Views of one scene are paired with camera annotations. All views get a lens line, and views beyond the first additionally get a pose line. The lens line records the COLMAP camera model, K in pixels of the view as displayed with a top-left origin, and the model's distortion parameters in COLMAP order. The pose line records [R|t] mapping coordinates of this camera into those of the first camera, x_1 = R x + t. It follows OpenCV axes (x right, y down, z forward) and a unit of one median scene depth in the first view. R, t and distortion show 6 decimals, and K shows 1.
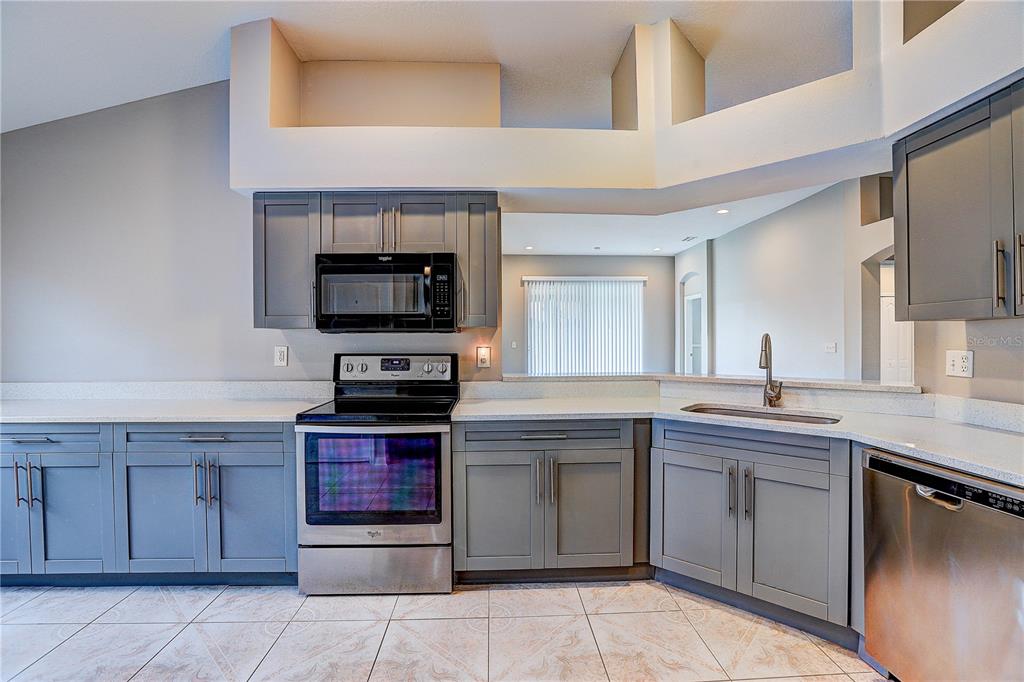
lens RADIAL K [[467.2, 0, 505.1], [0, 467.2, 339.9], [0, 0, 1]] dist [-0.039519, 0.011203]
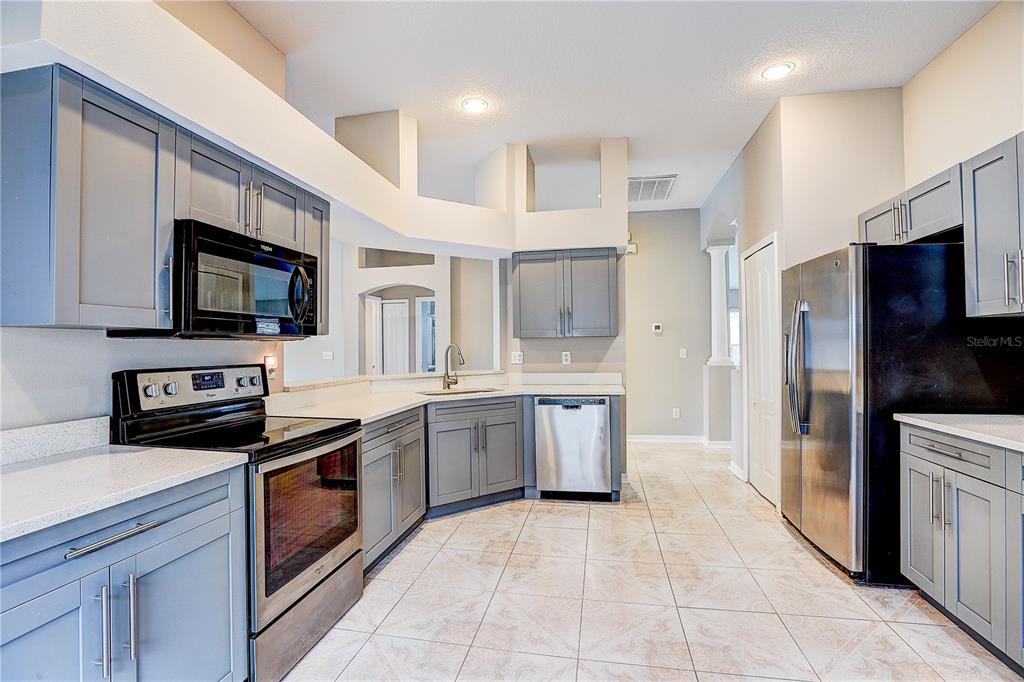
lens RADIAL K [[467.2, 0, 509.4], [0, 467.2, 338.9], [0, 0, 1]] dist [-0.039519, 0.011203]
pose [[0.232665, 0.017910, 0.972392, -1.012036], [0.007985, 0.999762, -0.020324, 0.004754], [-0.972524, 0.012493, 0.232466, 0.428445]]
